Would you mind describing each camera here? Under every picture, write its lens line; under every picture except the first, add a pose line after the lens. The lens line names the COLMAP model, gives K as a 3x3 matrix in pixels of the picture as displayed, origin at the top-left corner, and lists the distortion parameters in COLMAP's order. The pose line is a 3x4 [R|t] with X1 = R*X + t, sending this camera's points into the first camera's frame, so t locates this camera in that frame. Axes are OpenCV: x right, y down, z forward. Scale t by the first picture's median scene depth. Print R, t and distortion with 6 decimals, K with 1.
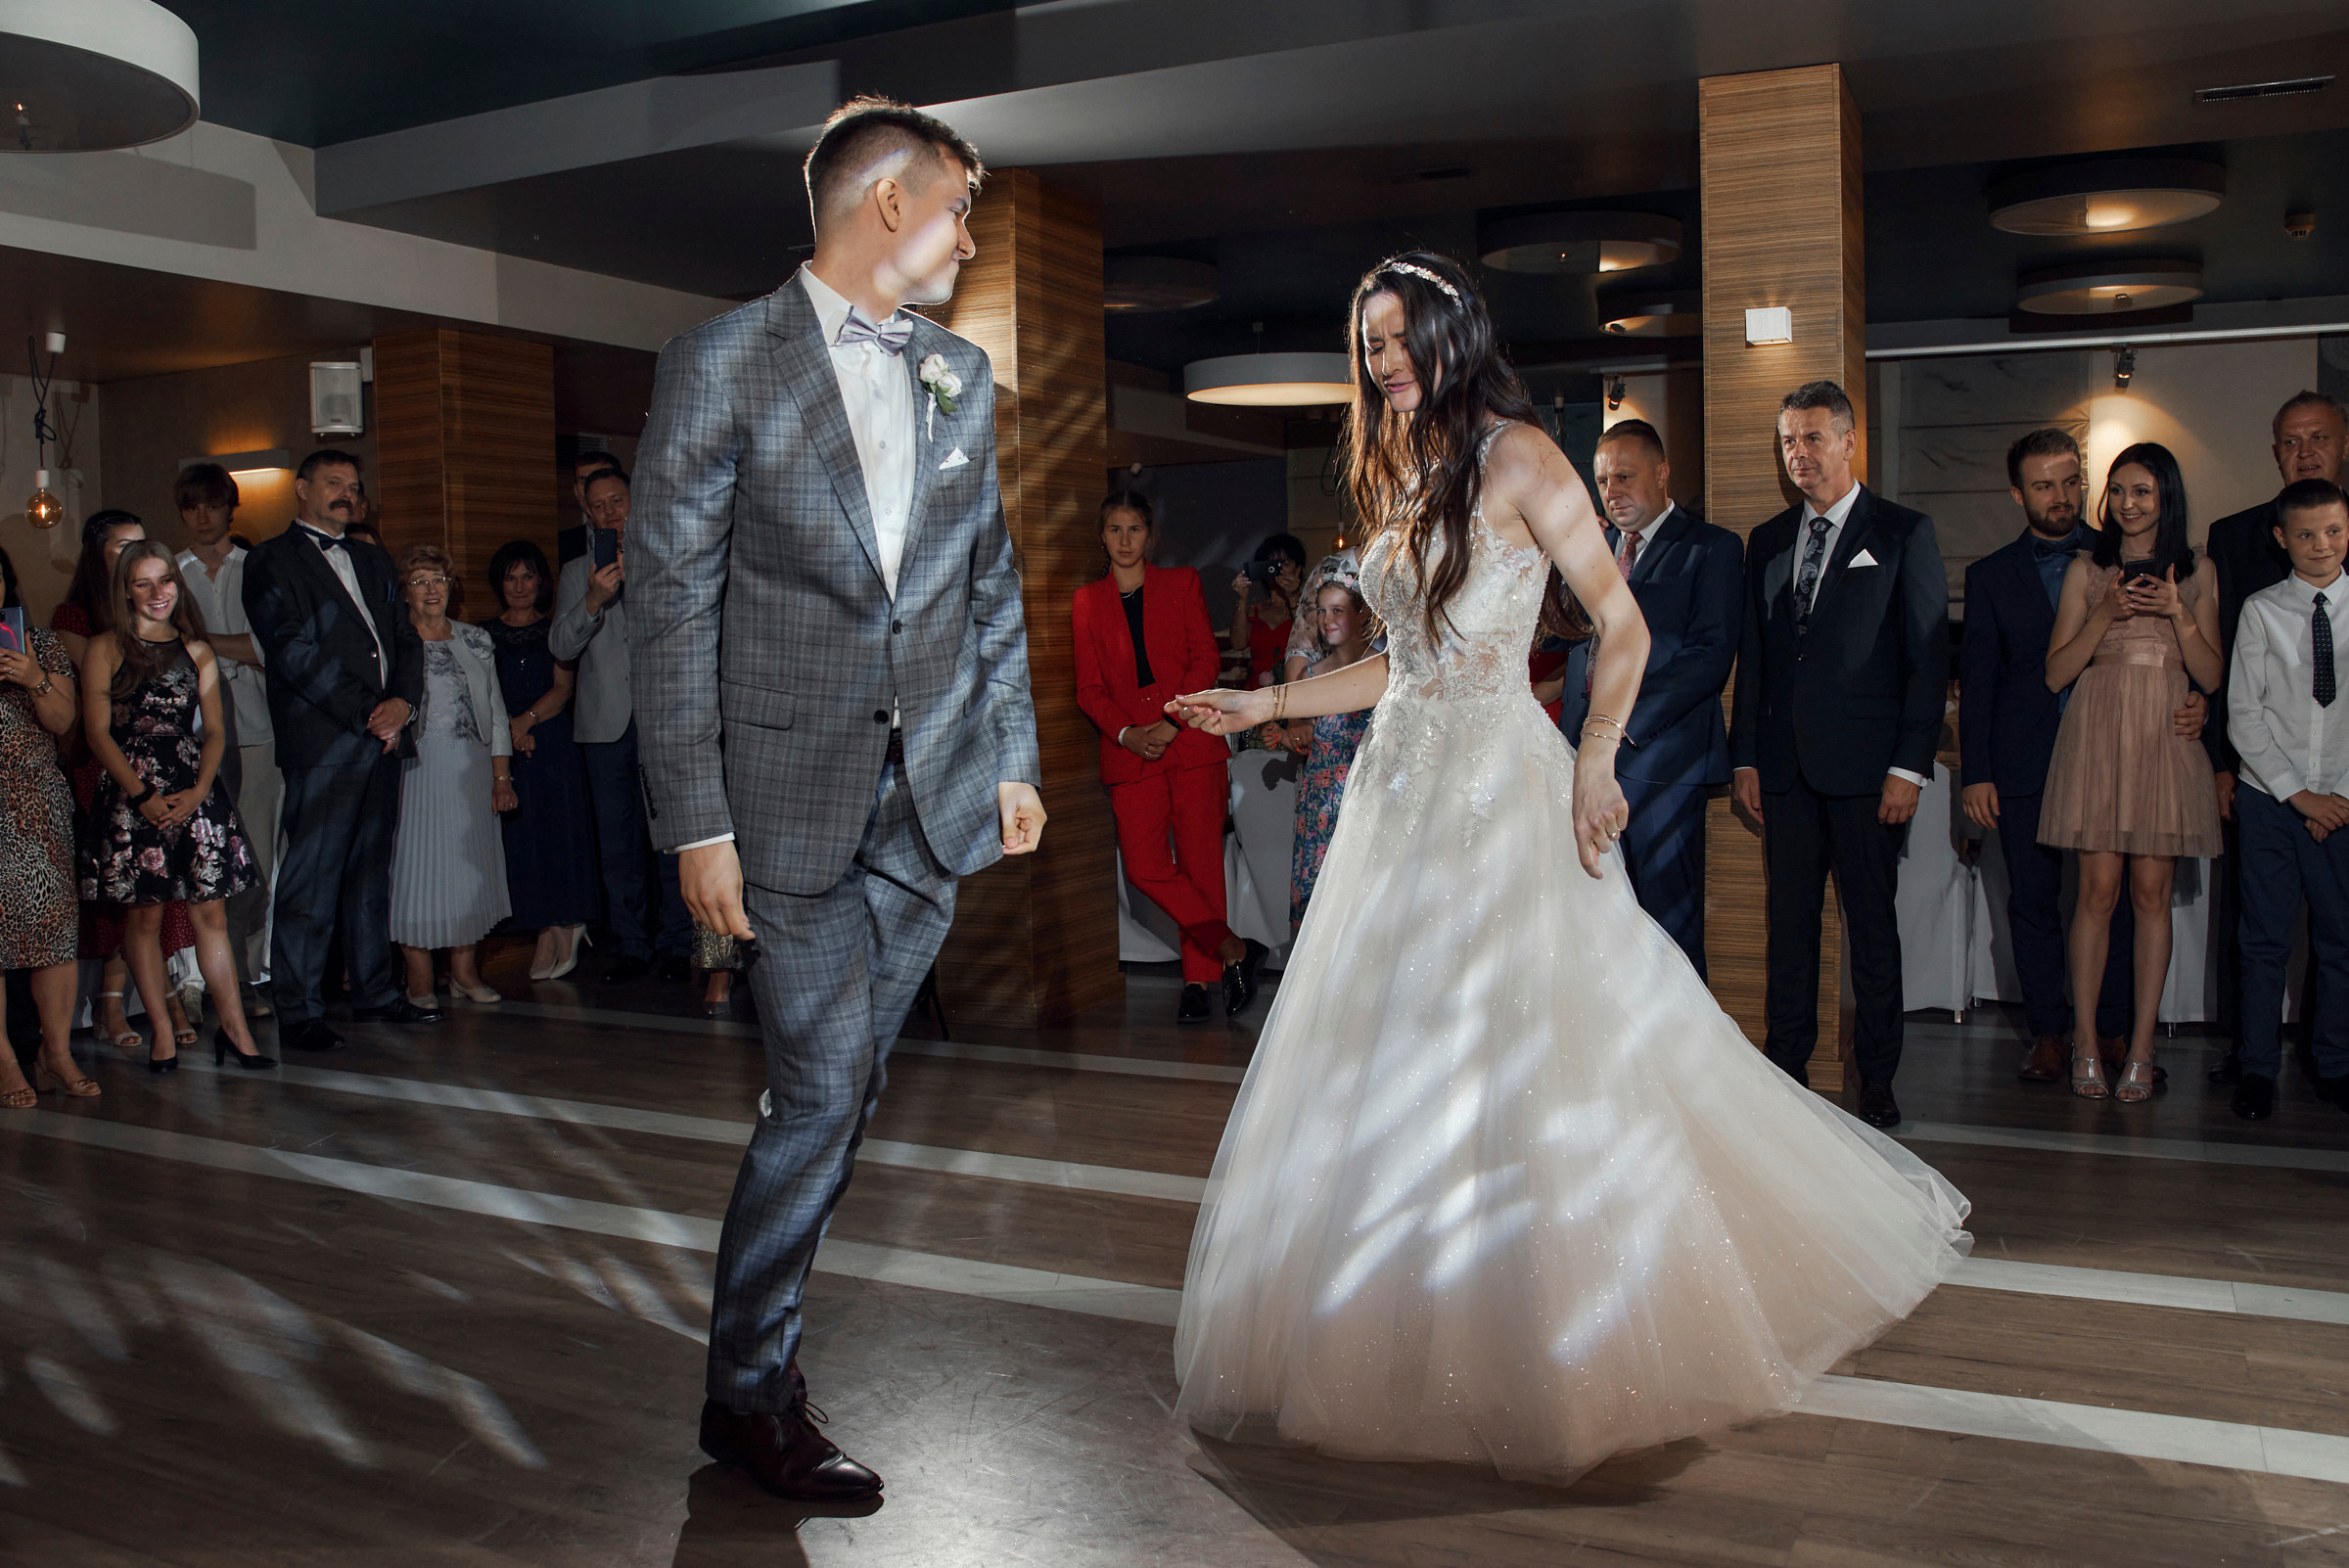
lens RADIAL K [[1897.6, 0, 1189.6], [0, 1897.6, 795.0], [0, 0, 1]] dist [-0.153462, 0.100961]
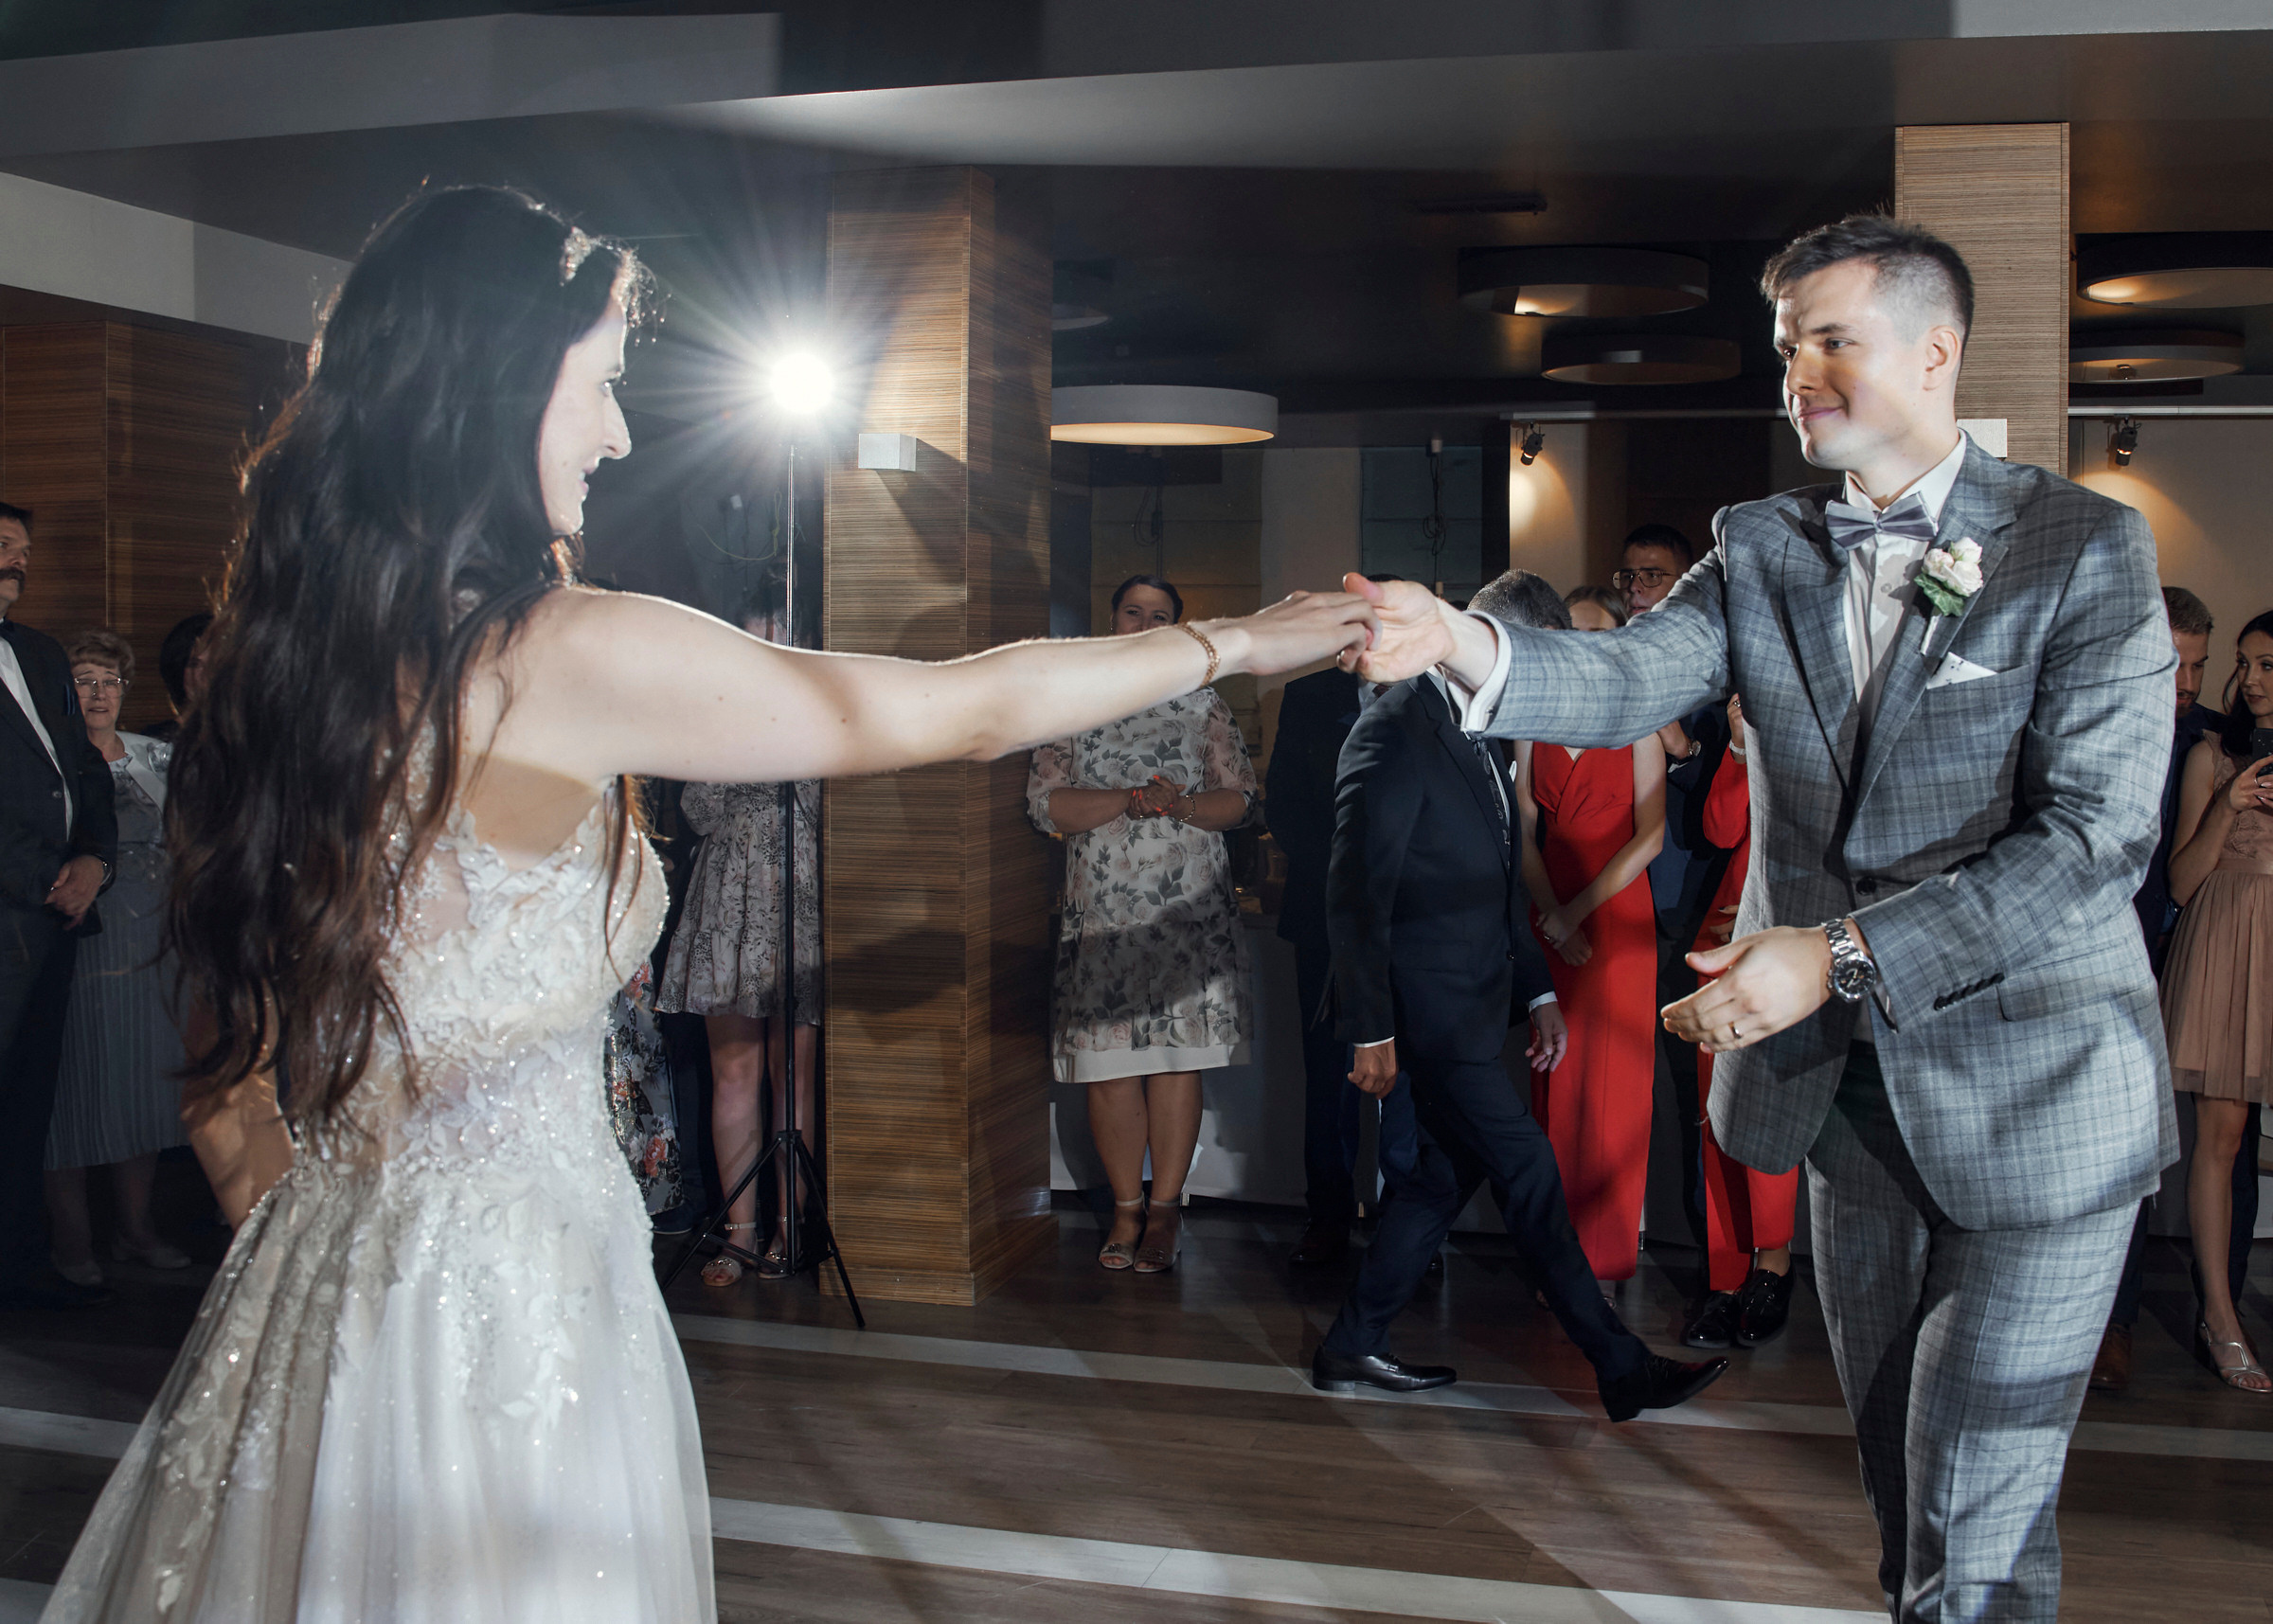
lens RADIAL K [[2281.8, 0, 1369.7], [0, 2281.8, 806.8], [0, 0, 1]] dist [-0.122243, 0.021943]
pose [[0.977694, 0.015266, 0.209477, -0.128832], [-0.008441, 0.999405, -0.033437, -0.050351], [-0.209863, 0.030923, 0.977242, 0.087667]]
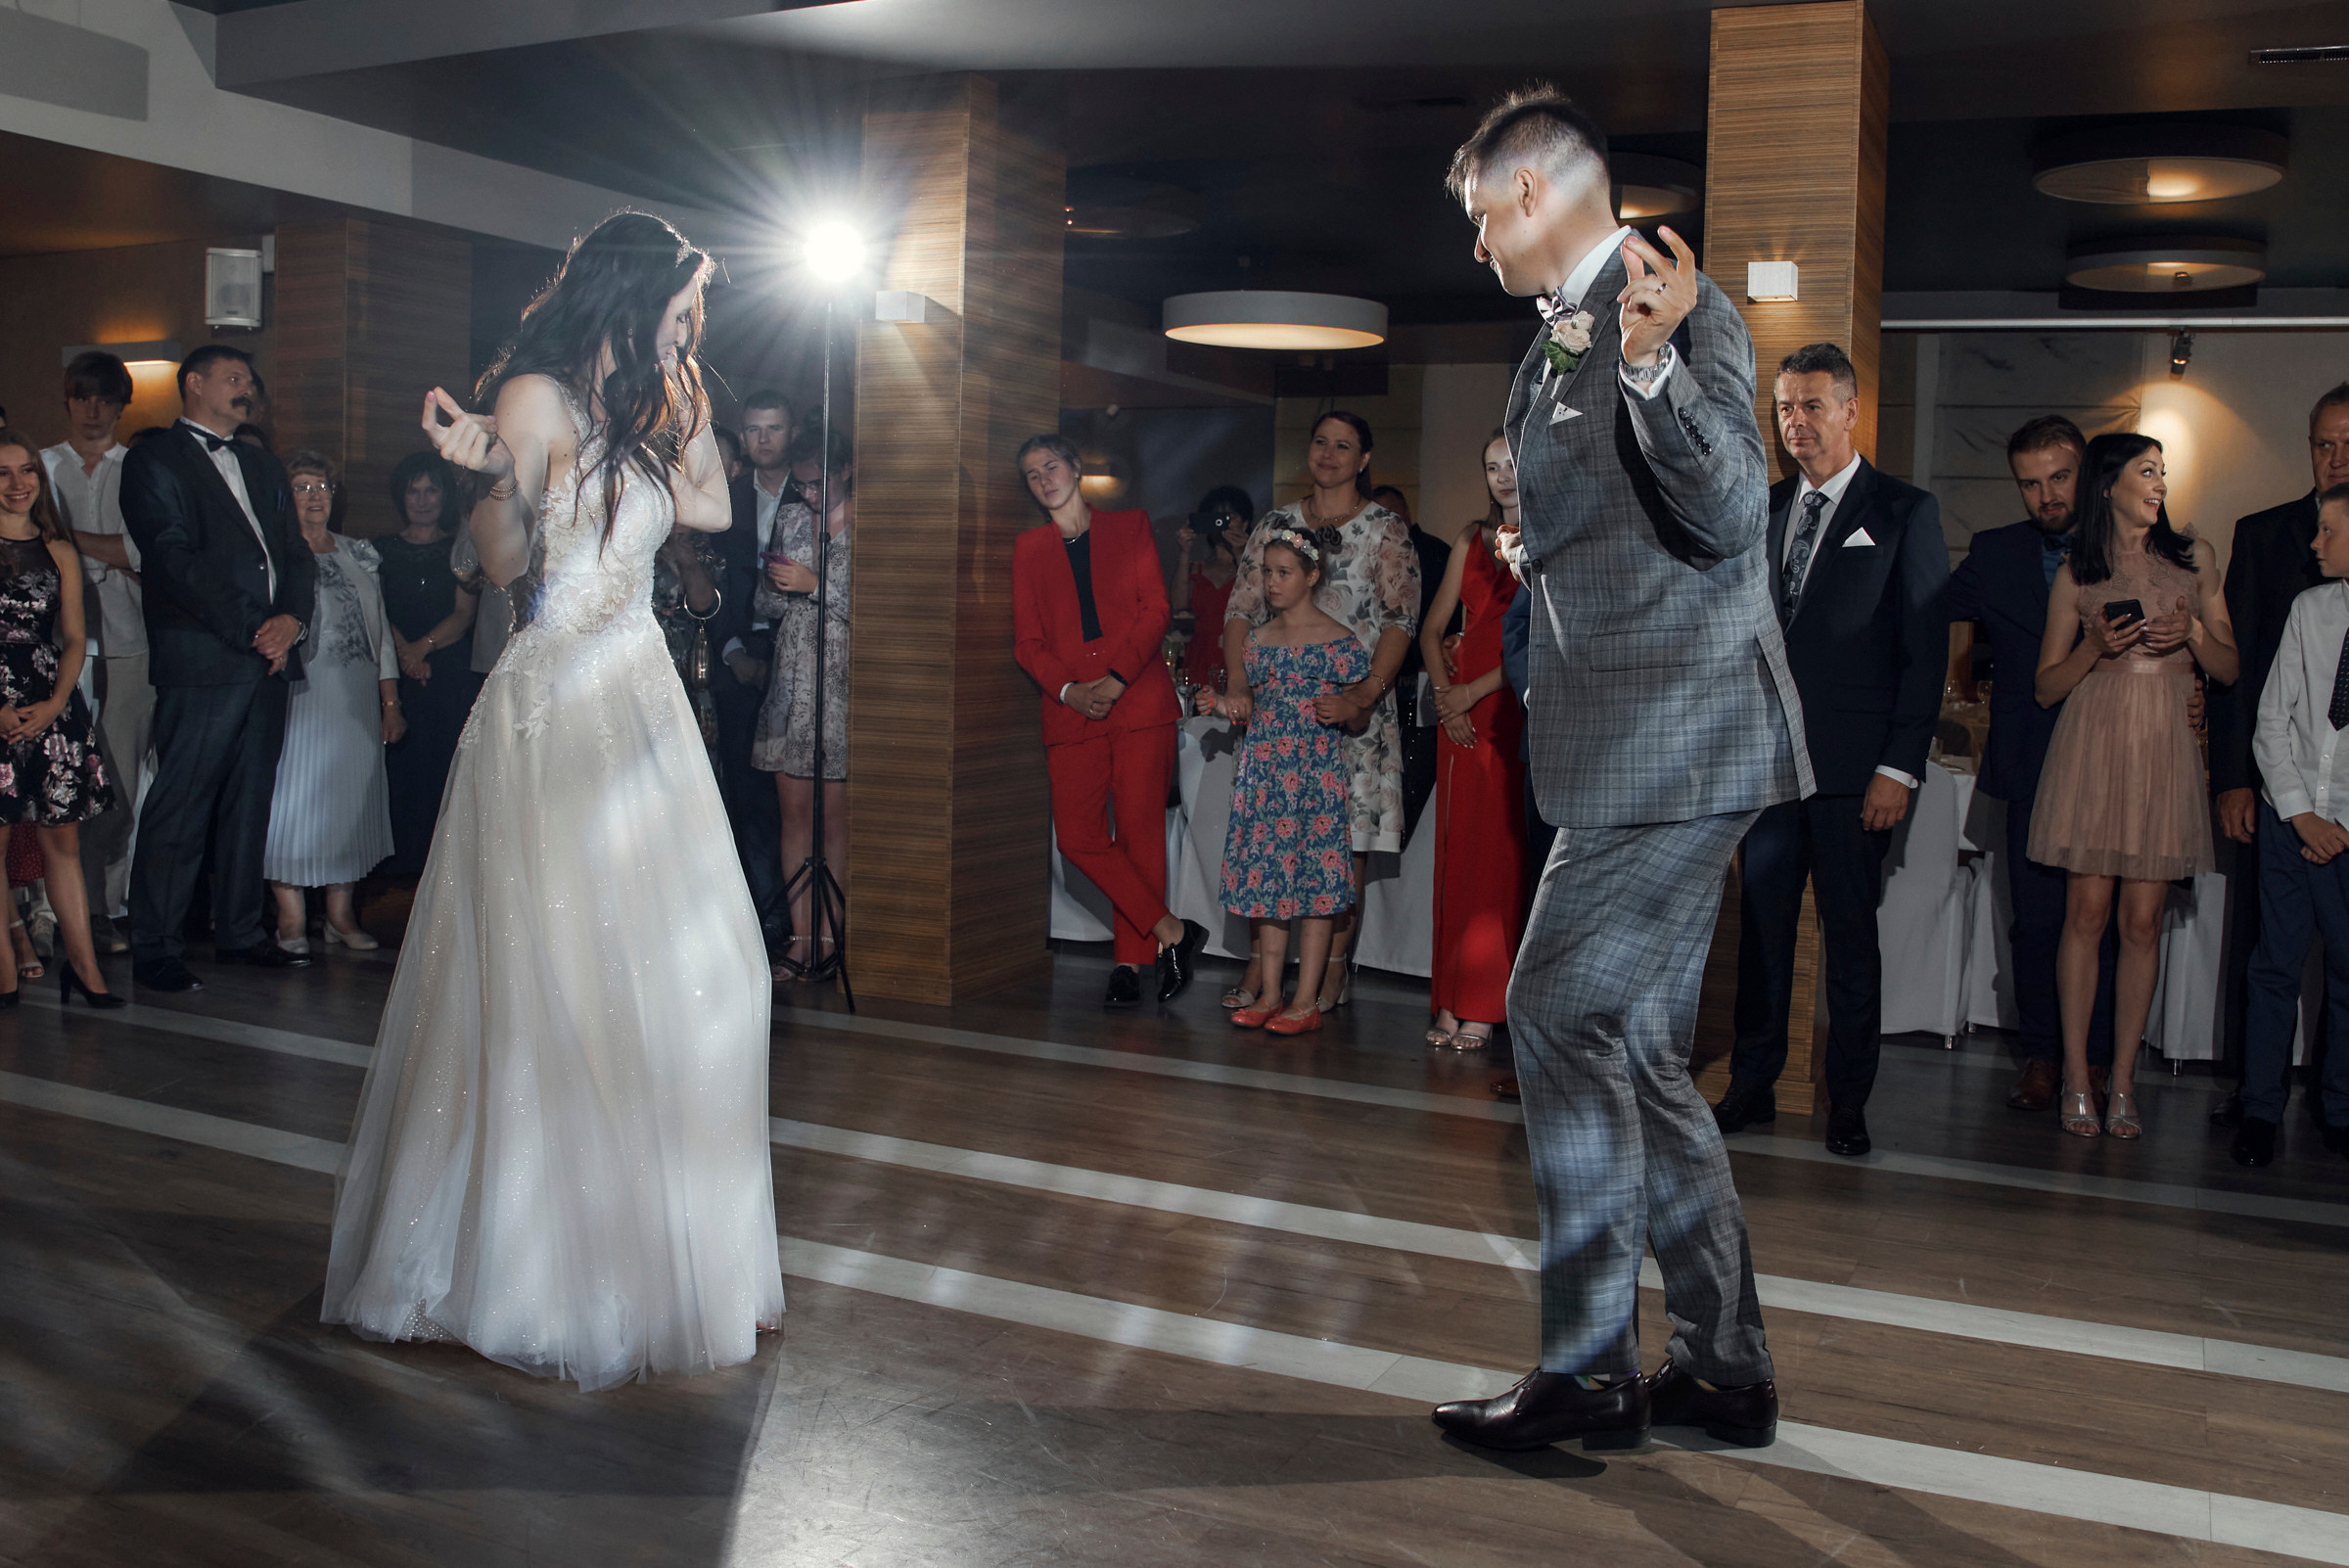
lens RADIAL K [[2052.9, 0, 1174.5], [0, 2052.9, 784.0], [0, 0, 1]] dist [-0.151855, 0.094080]
pose [[0.998797, 0.048725, 0.005463, 0.018966], [-0.048766, 0.998782, 0.007550, 0.002871], [-0.005088, -0.007807, 0.999957, 0.001447]]
